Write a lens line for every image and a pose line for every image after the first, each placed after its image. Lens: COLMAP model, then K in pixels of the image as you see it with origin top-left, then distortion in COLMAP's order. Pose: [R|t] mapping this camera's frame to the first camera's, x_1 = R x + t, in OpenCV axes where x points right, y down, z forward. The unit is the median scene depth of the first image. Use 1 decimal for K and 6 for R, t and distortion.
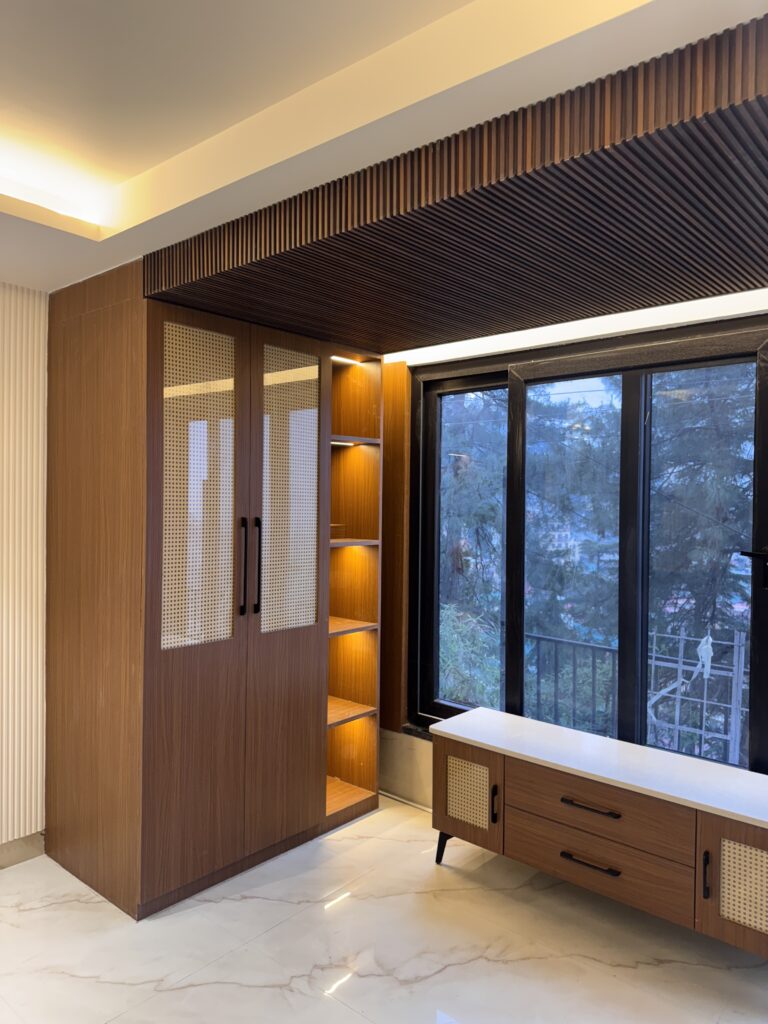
lens RADIAL K [[718.1, 0, 377.1], [0, 718.1, 506.7], [0, 0, 1]] dist [0.011870, -0.016983]
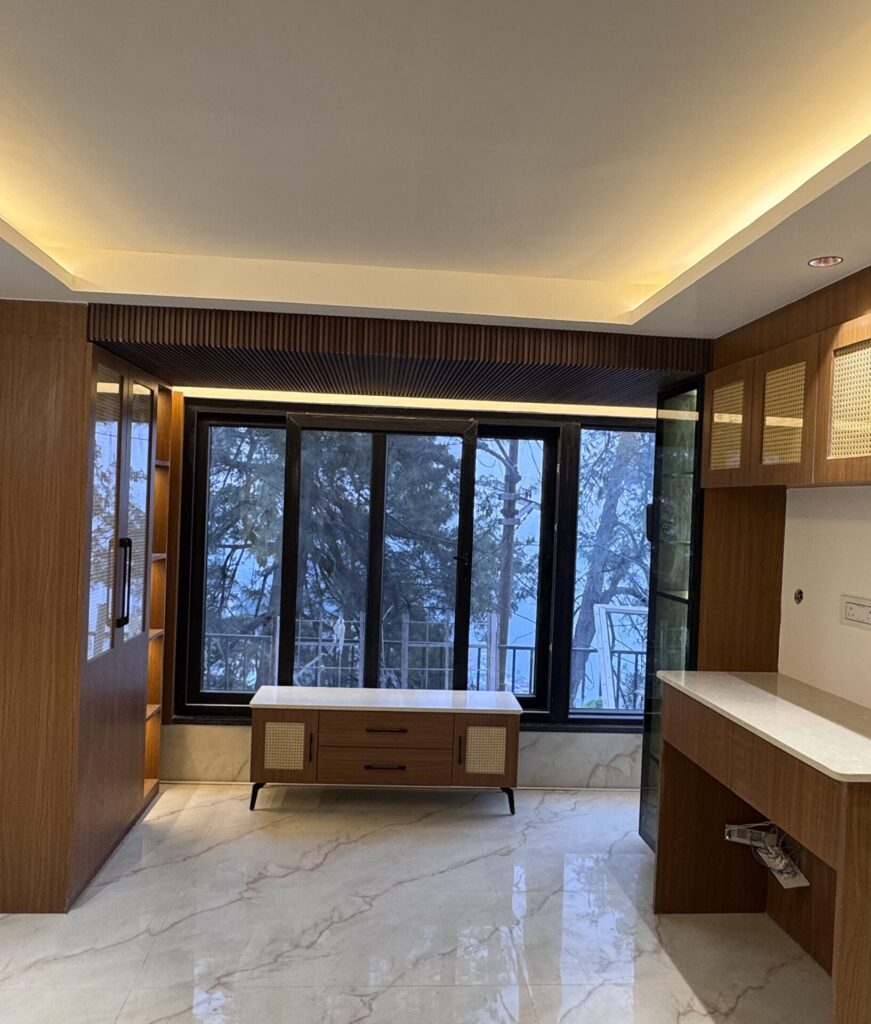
lens RADIAL K [[788.5, 0, 431.9], [0, 788.5, 516.1], [0, 0, 1]] dist [-0.003016, 0.001877]
pose [[0.709055, 0.006465, 0.705123, -0.652242], [-0.026560, 0.999493, 0.017544, -0.049751], [-0.704652, -0.031168, 0.708868, -0.179171]]
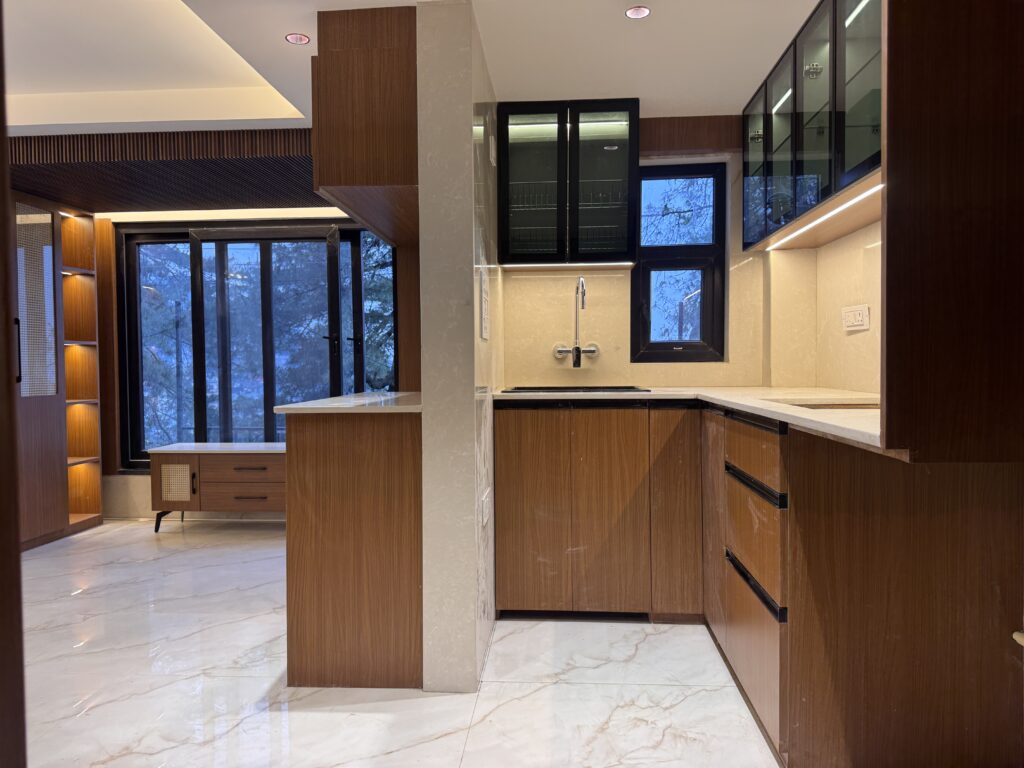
lens RADIAL K [[718.1, 0, 512.9], [0, 718.1, 387.1], [0, 0, 1]] dist [0.011870, -0.016983]
pose [[0.798641, -0.038438, 0.600579, -0.233380], [0.018560, 0.999057, 0.039261, 0.112515], [-0.601522, -0.020209, 0.798601, -0.774262]]
